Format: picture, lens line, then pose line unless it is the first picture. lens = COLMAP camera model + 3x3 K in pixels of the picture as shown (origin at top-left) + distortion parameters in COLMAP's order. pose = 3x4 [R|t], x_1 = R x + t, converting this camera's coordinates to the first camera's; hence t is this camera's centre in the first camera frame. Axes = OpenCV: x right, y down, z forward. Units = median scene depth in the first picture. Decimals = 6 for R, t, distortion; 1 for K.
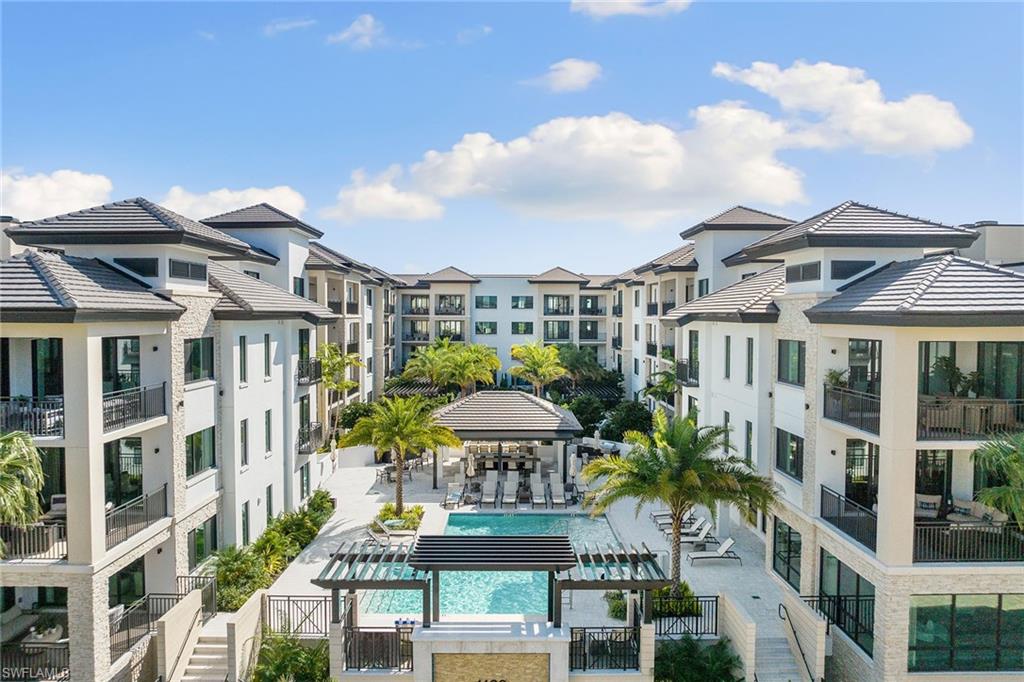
lens RADIAL K [[725.6, 0, 514.7], [0, 725.6, 344.0], [0, 0, 1]] dist [-0.034194, 0.003627]
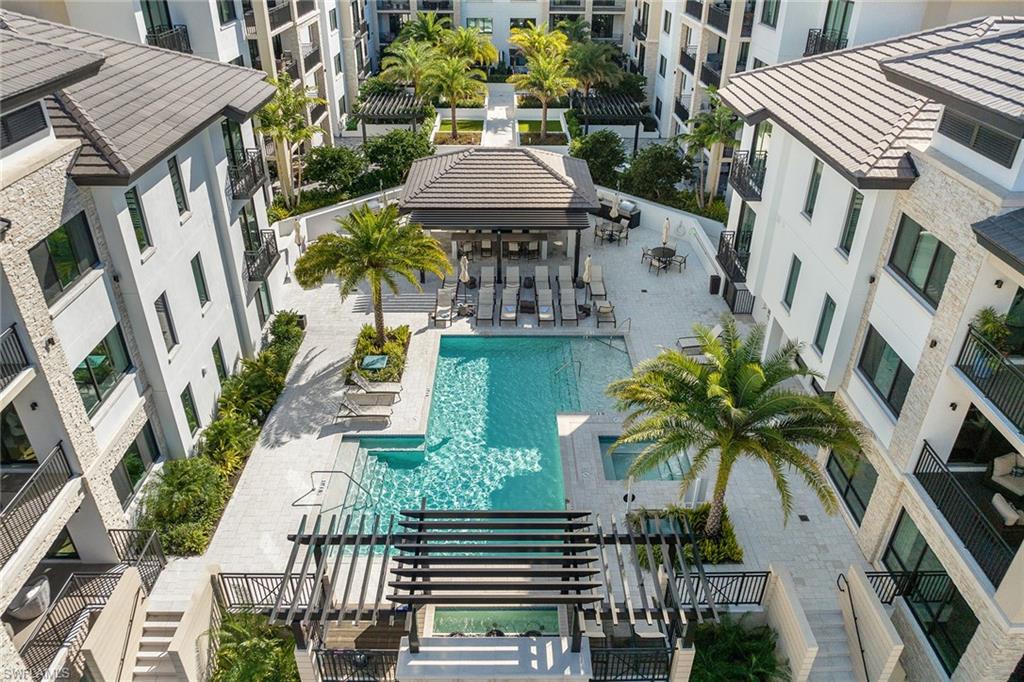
lens RADIAL K [[725.6, 0, 514.7], [0, 725.6, 344.0], [0, 0, 1]] dist [-0.034194, 0.003627]
pose [[0.999977, 0.002838, 0.006189, -0.010978], [-0.005469, 0.876234, 0.481855, -0.217381], [-0.004056, -0.481878, 0.876229, 0.327414]]
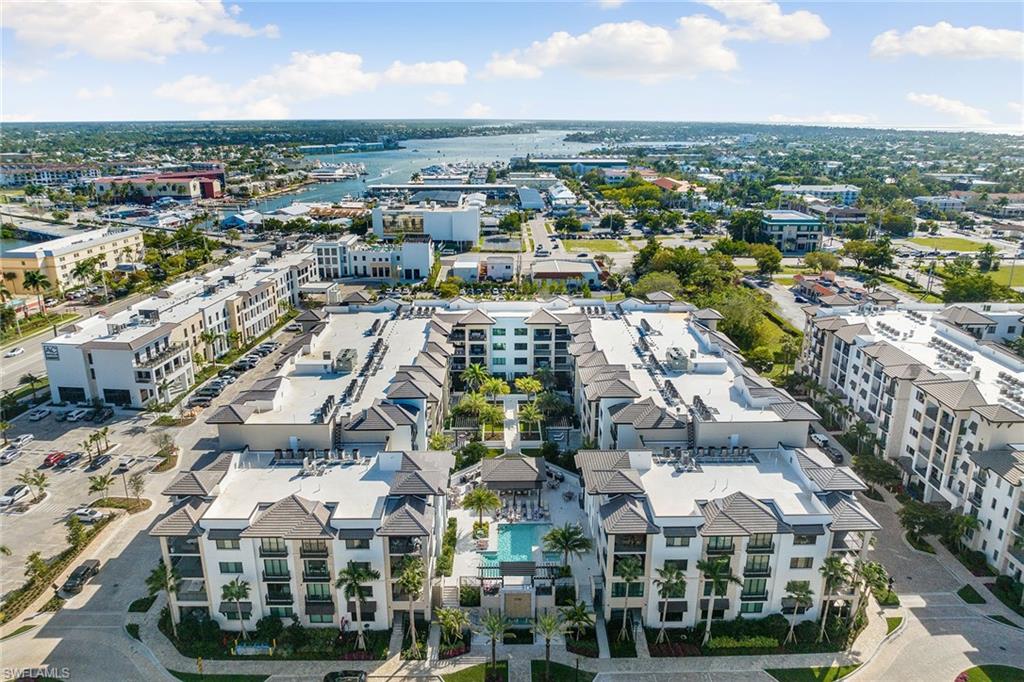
lens RADIAL K [[725.6, 0, 514.7], [0, 725.6, 344.0], [0, 0, 1]] dist [-0.034194, 0.003627]
pose [[0.999956, -0.002865, 0.008974, -0.061218], [0.000358, 0.963494, 0.267731, -1.568210], [-0.009413, -0.267715, 0.963452, -2.009997]]
